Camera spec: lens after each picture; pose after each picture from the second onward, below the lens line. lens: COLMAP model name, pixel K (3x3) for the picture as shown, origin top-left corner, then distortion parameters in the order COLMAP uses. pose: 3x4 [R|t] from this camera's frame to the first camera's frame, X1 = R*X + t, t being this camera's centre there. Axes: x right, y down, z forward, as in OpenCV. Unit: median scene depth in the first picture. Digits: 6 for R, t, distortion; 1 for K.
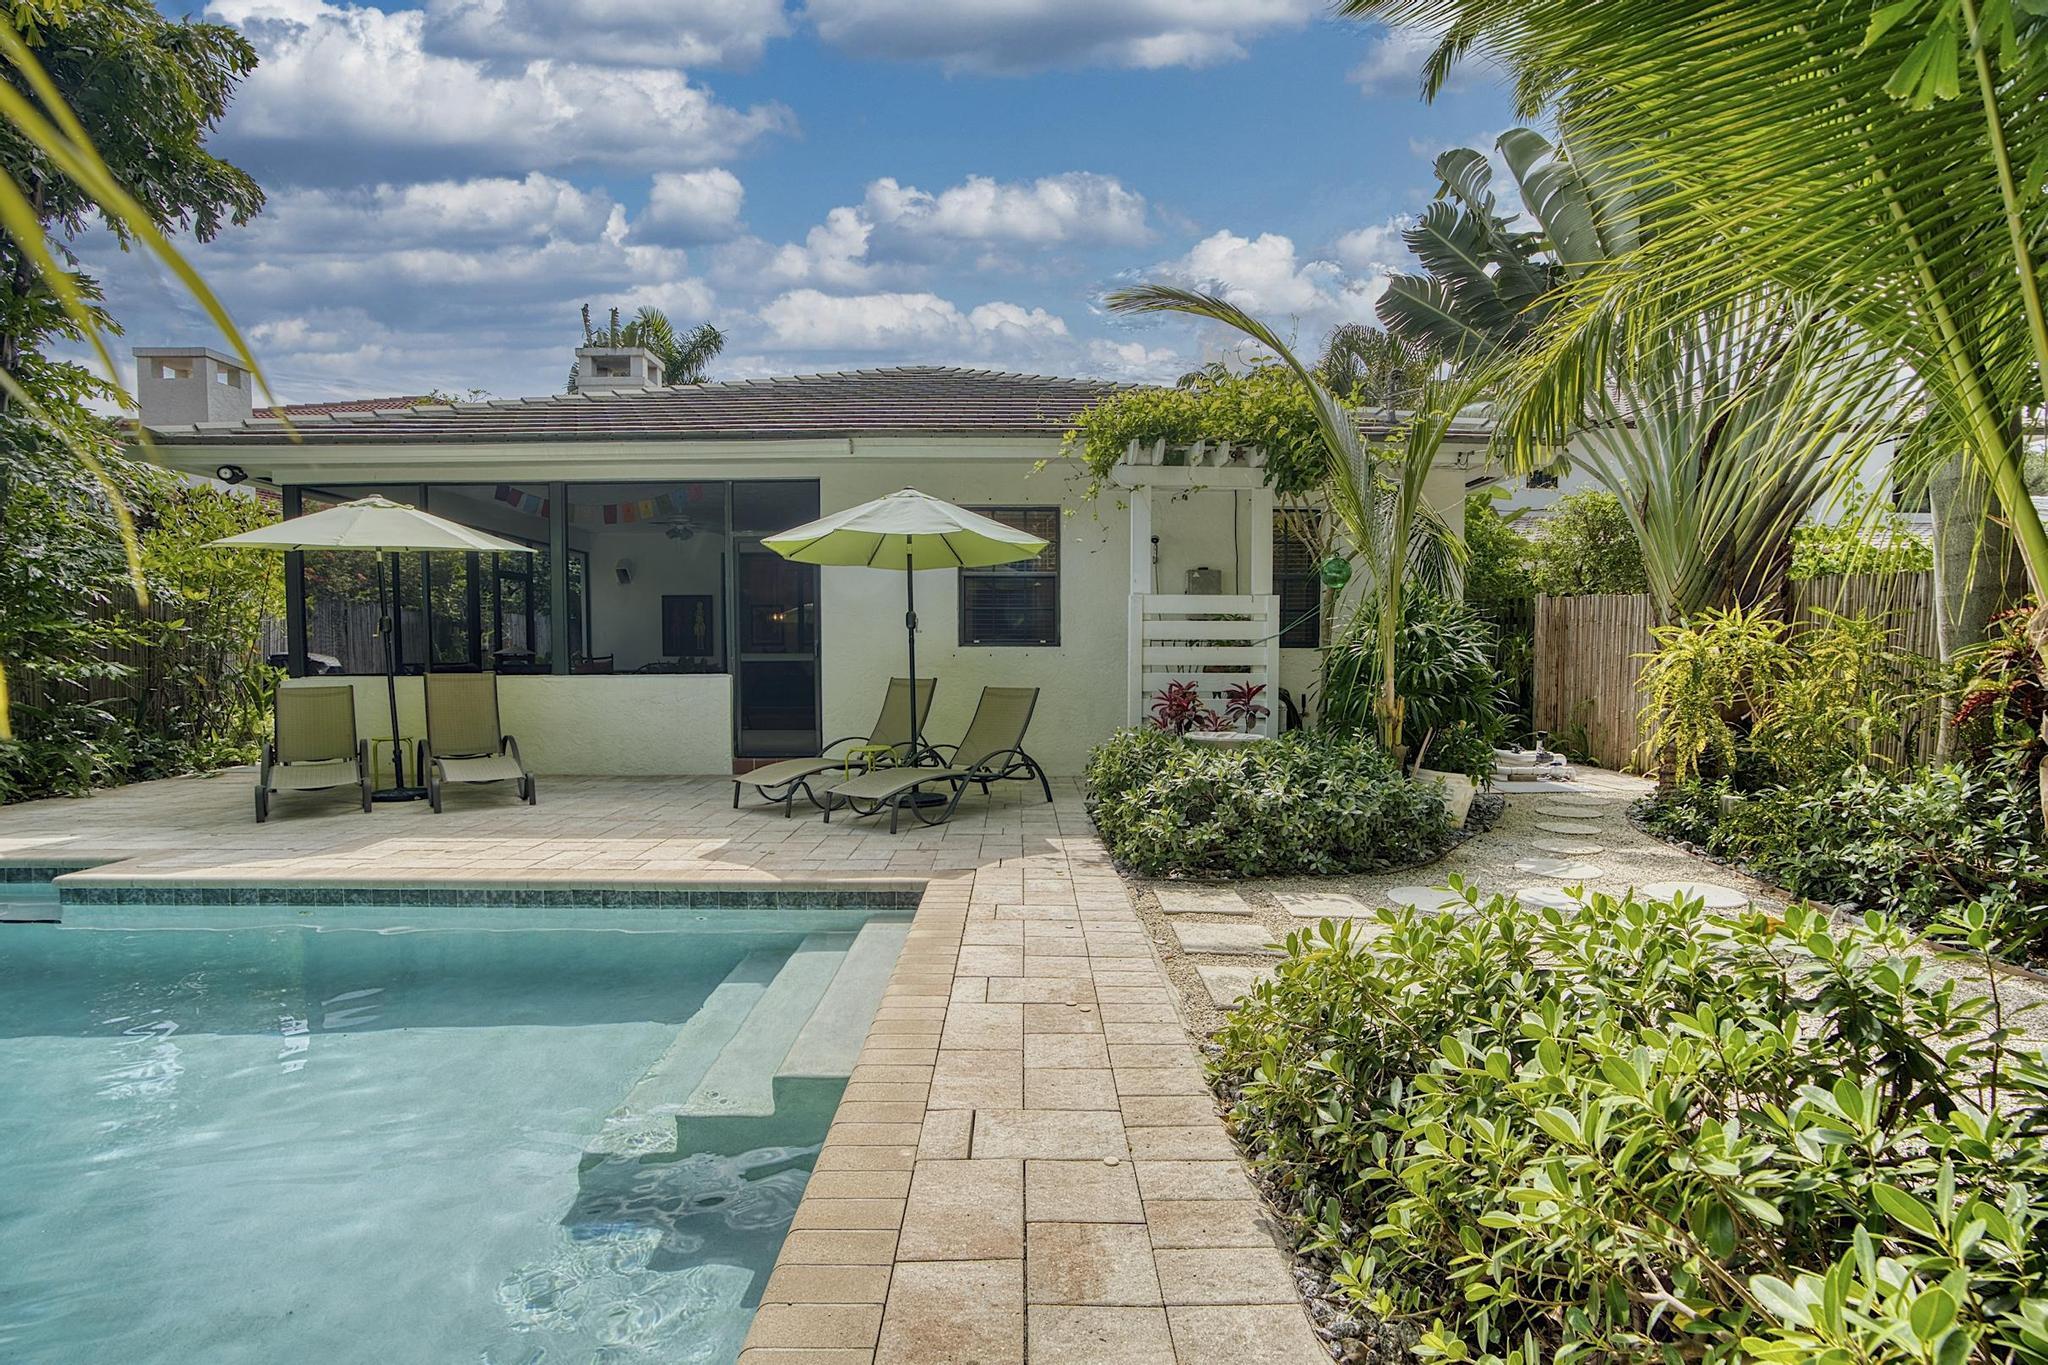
lens RADIAL K [[977.7, 0, 1025.8], [0, 977.7, 694.5], [0, 0, 1]] dist [-0.047397, 0.002253]
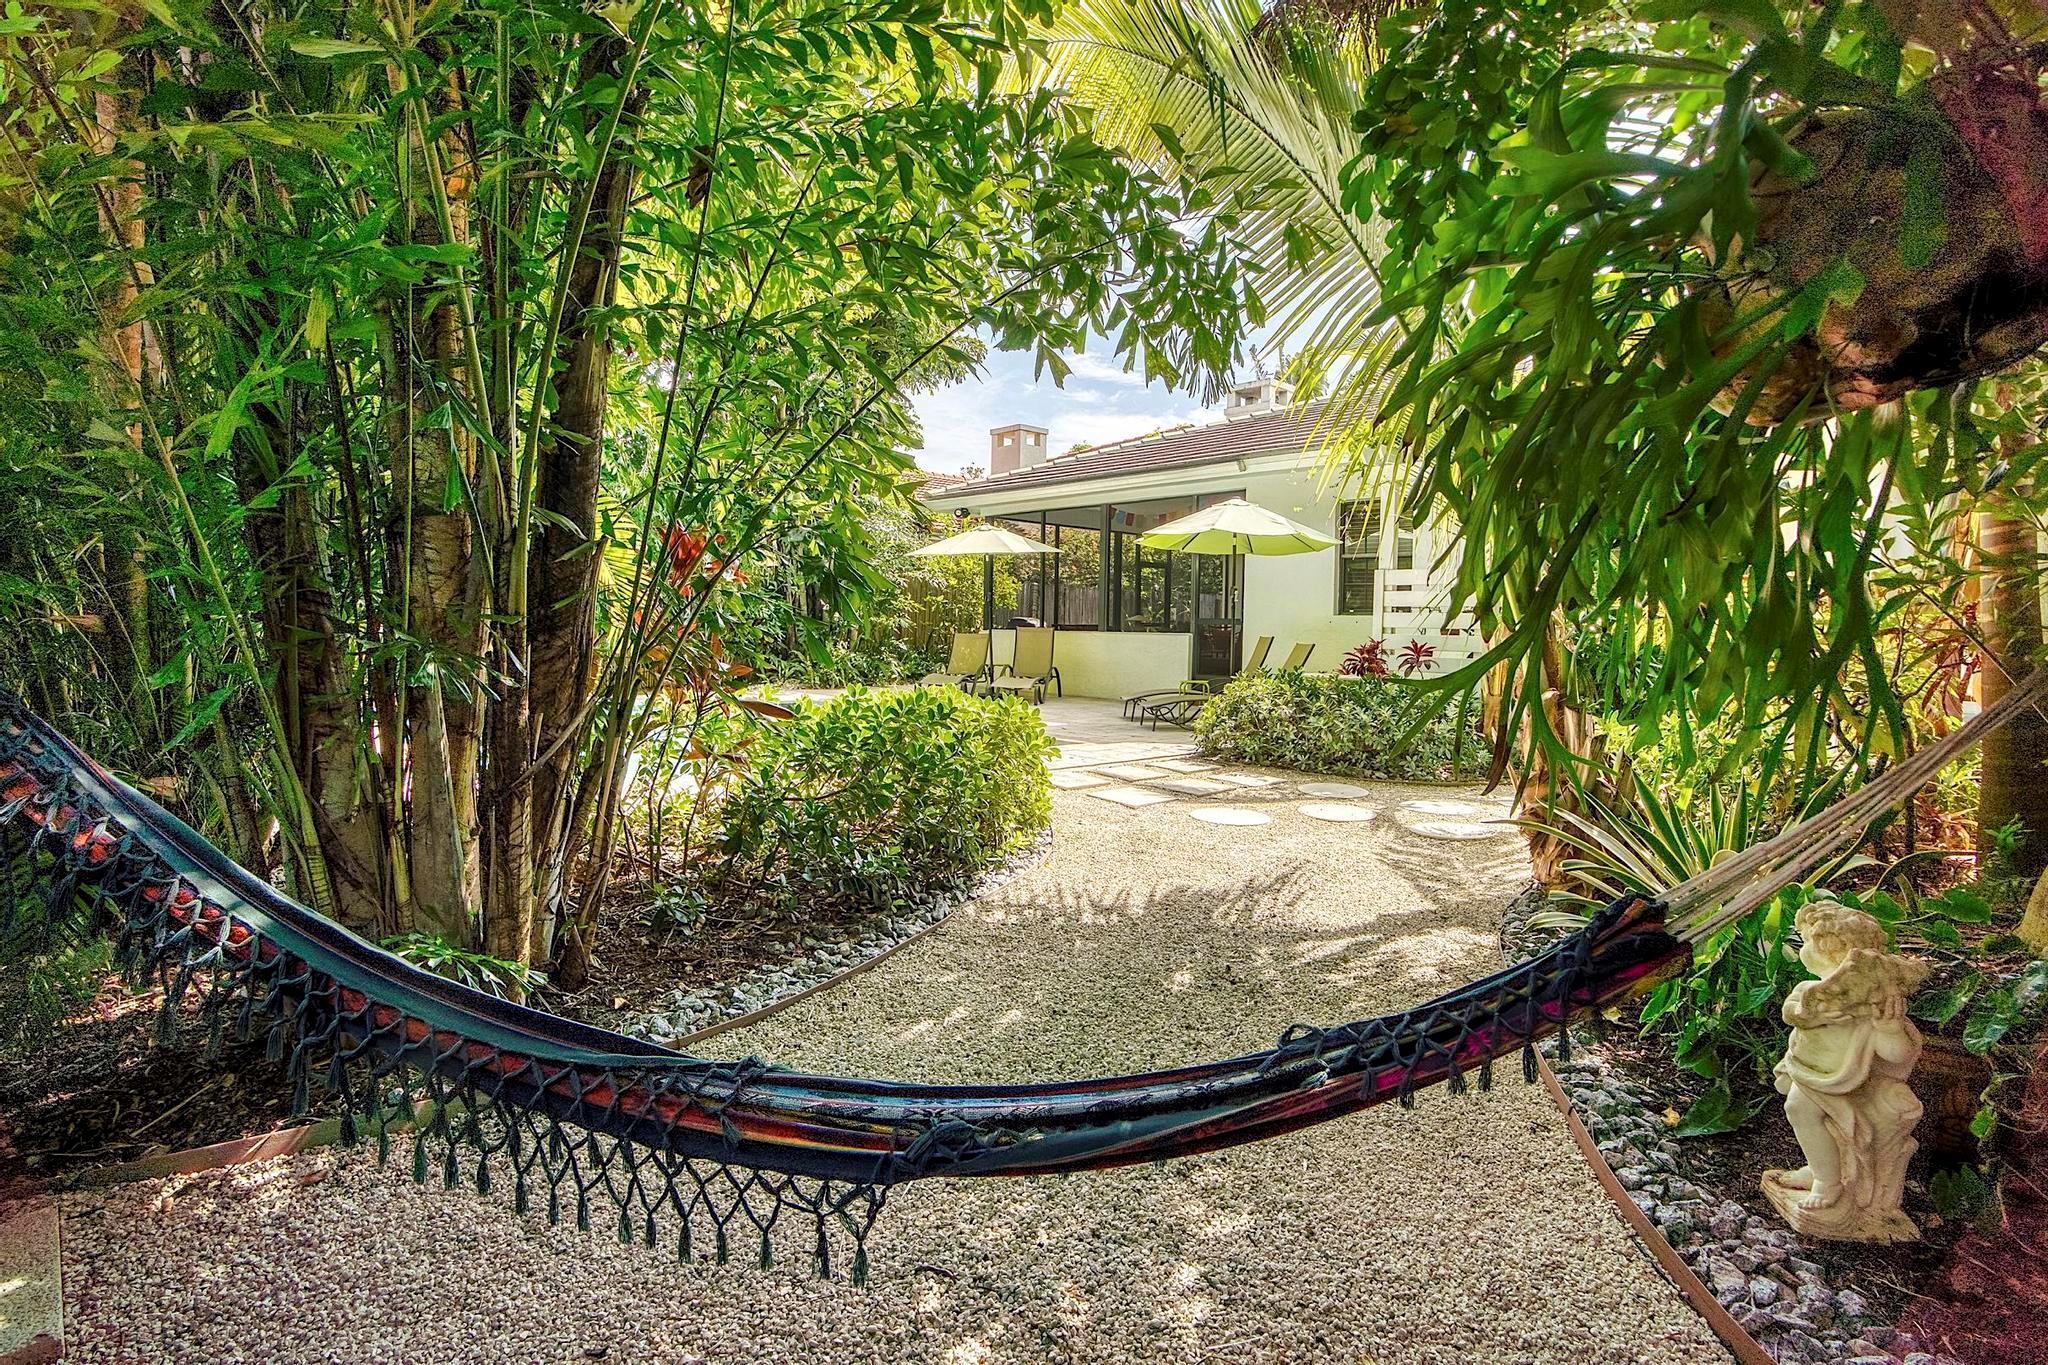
lens RADIAL K [[977.7, 0, 1009.6], [0, 977.7, 654.7], [0, 0, 1]] dist [-0.047397, 0.002253]
pose [[0.643667, 0.040654, -0.764225, 0.594199], [-0.056400, 0.998392, 0.005608, 0.014088], [0.763224, 0.039493, 0.644925, -0.083381]]
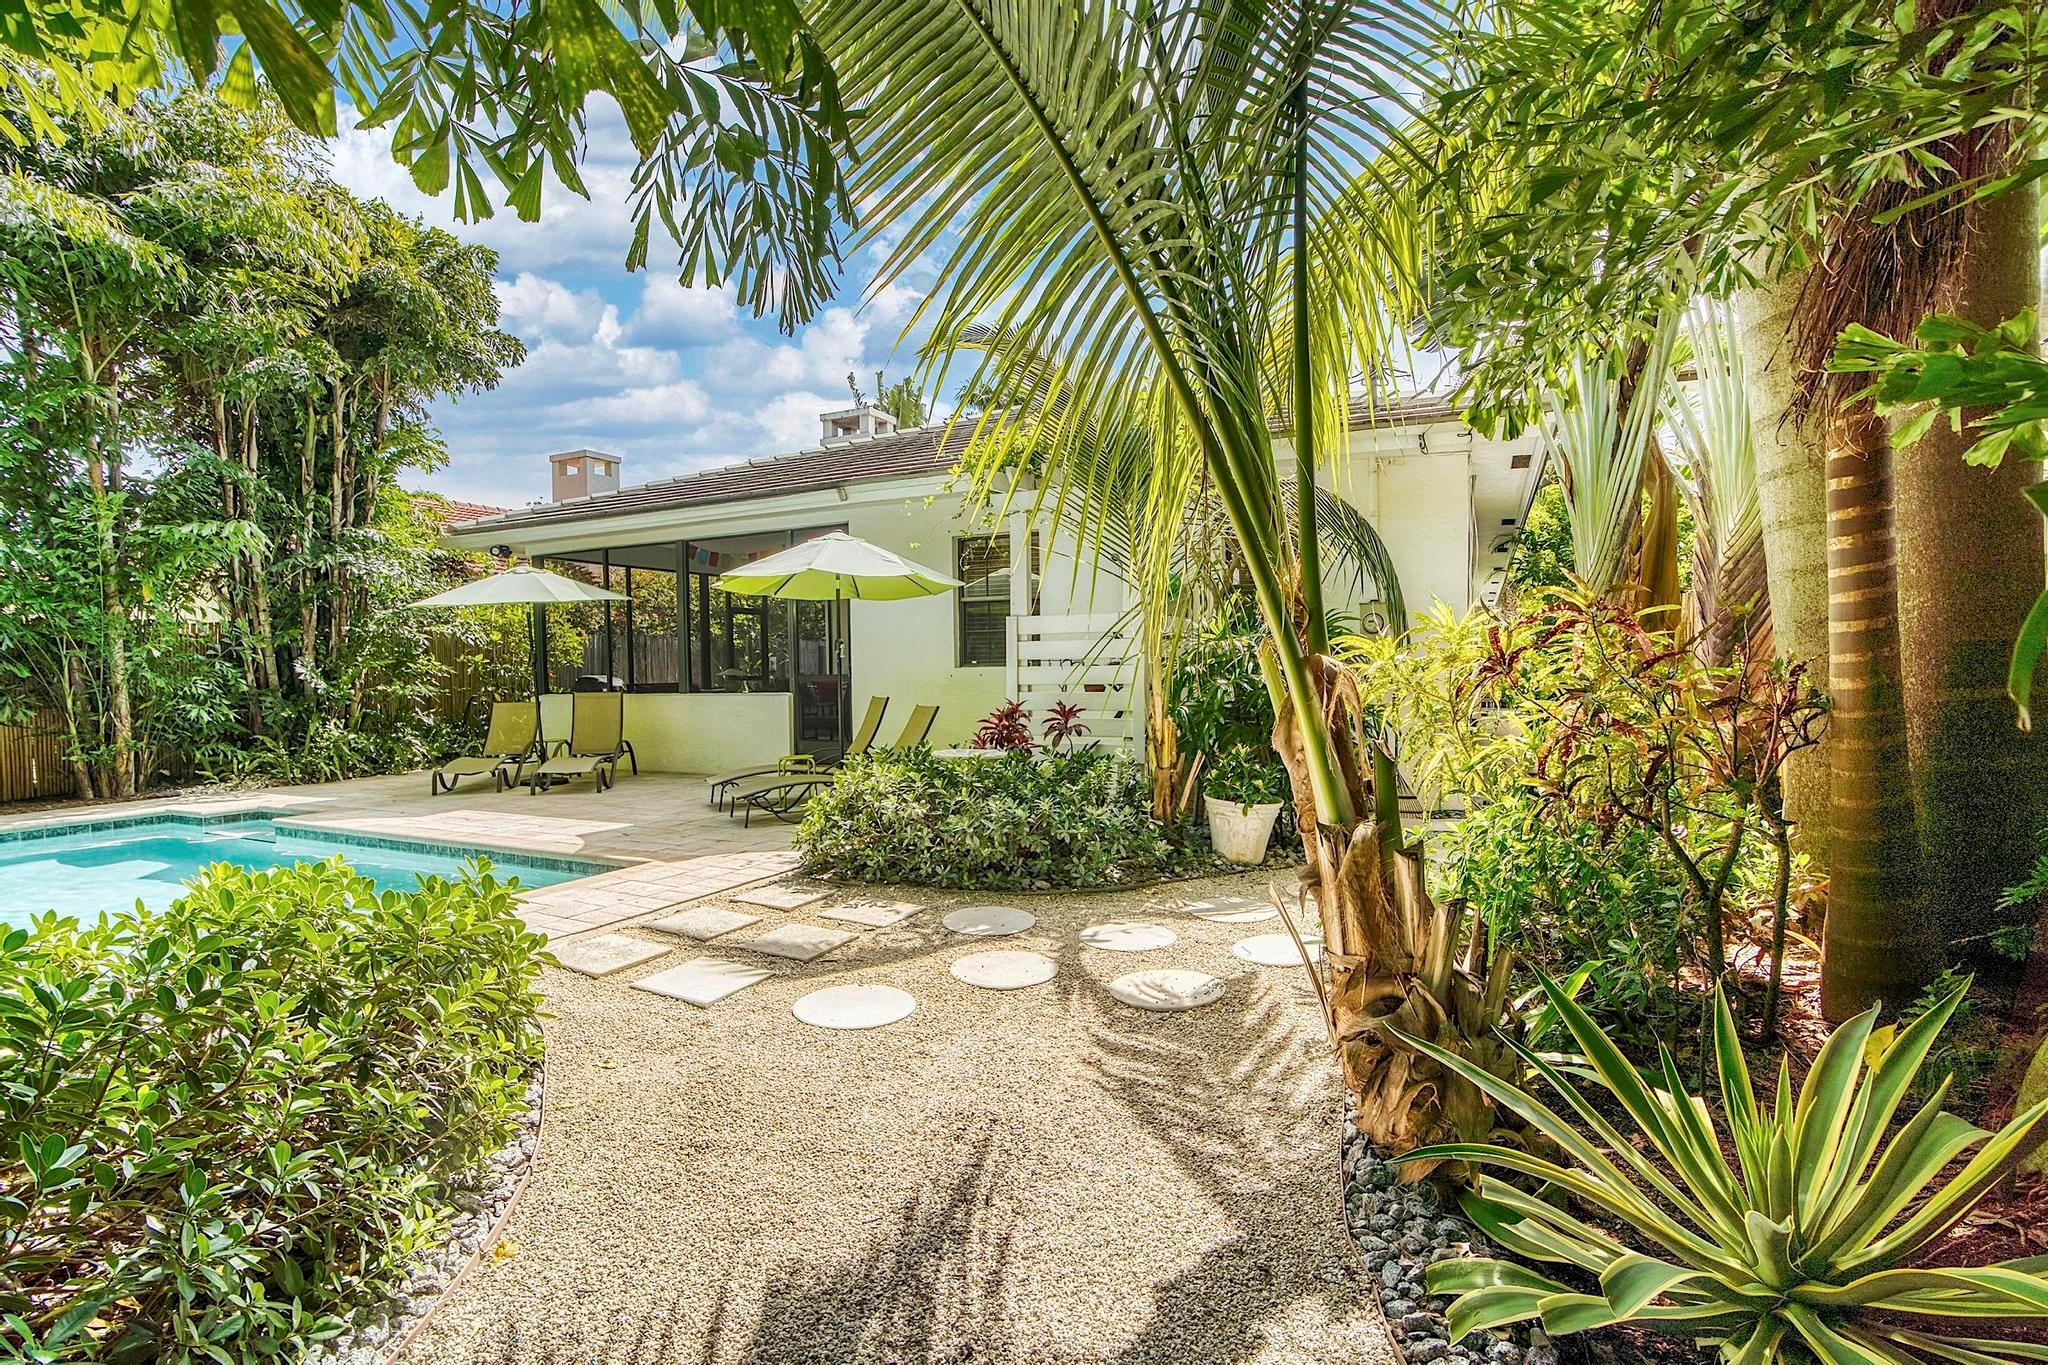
lens RADIAL K [[977.7, 0, 1023.3], [0, 977.7, 668.2], [0, 0, 1]] dist [-0.047397, 0.002253]
pose [[0.896467, -0.013175, -0.442915, 0.484666], [-0.002958, 0.999358, -0.035715, -0.008409], [0.443101, 0.033327, 0.895852, 0.058421]]
